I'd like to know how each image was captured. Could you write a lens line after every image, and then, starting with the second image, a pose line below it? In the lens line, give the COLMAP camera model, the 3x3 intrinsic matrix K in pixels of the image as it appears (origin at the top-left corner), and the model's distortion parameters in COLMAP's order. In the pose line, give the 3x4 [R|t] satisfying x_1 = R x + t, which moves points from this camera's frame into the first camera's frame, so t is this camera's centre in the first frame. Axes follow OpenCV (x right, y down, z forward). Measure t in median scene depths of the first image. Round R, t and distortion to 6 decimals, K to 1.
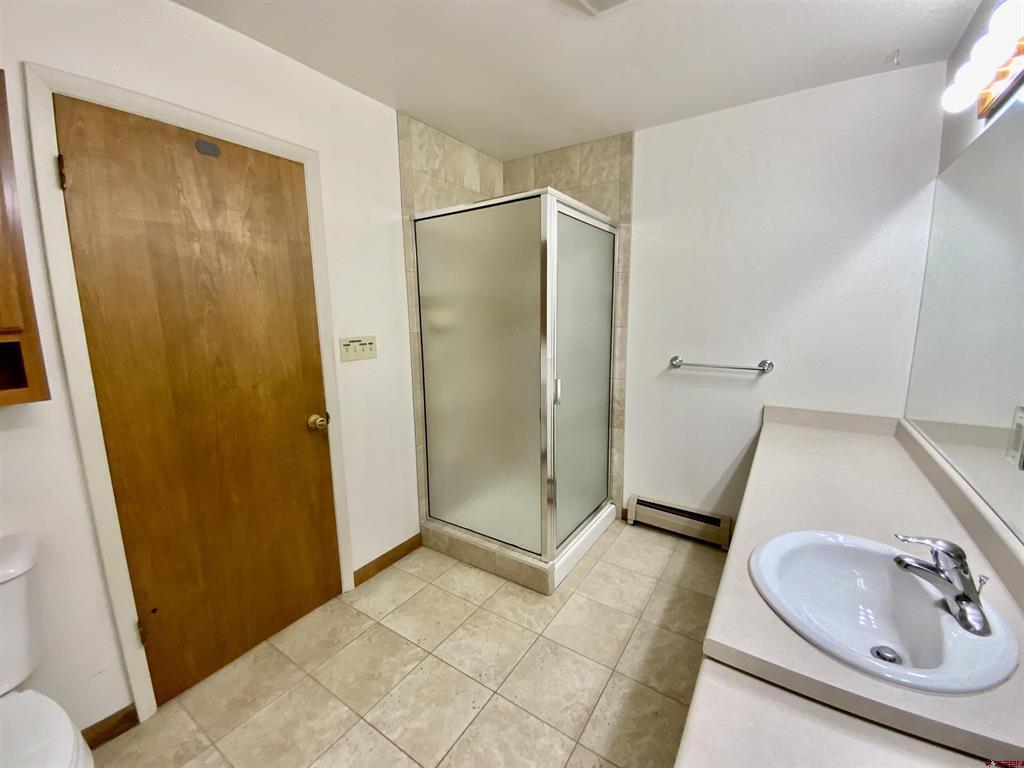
lens RADIAL K [[415.1, 0, 512.0], [0, 415.1, 384.0], [0, 0, 1]] dist [0.023503, -0.019241]
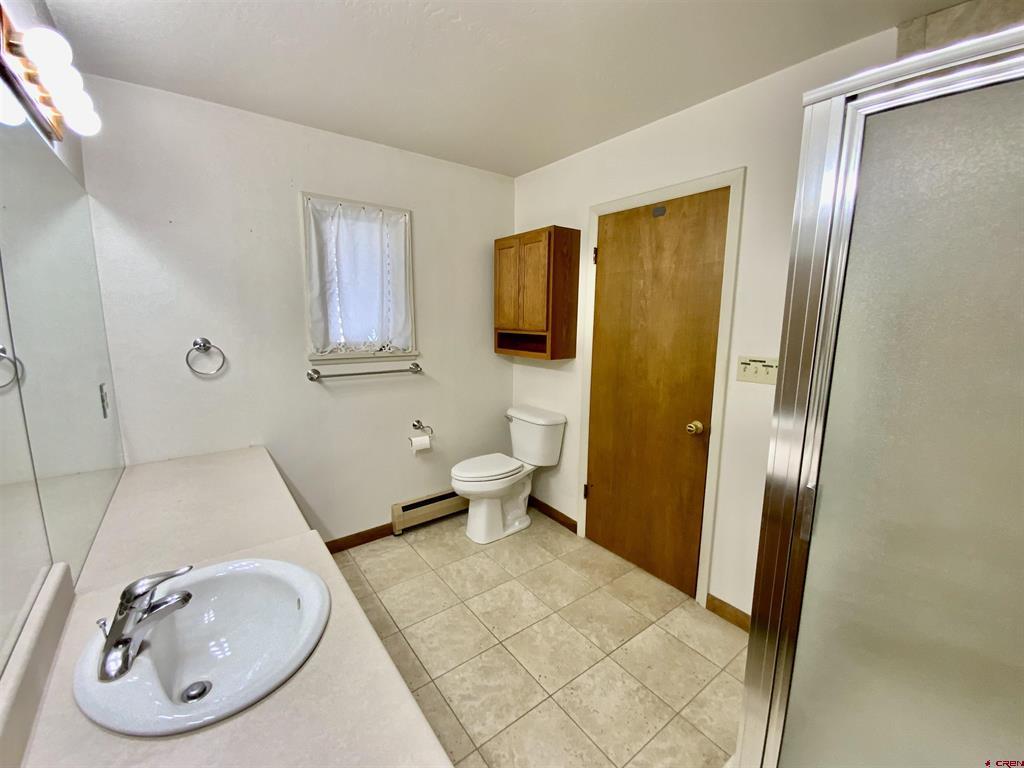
lens RADIAL K [[415.1, 0, 512.0], [0, 415.1, 384.0], [0, 0, 1]] dist [0.023503, -0.019241]
pose [[-0.328587, 0.161121, -0.930629, 0.818163], [-0.161933, 0.961140, 0.223579, -0.221238], [0.930488, 0.224165, -0.289727, 1.018771]]
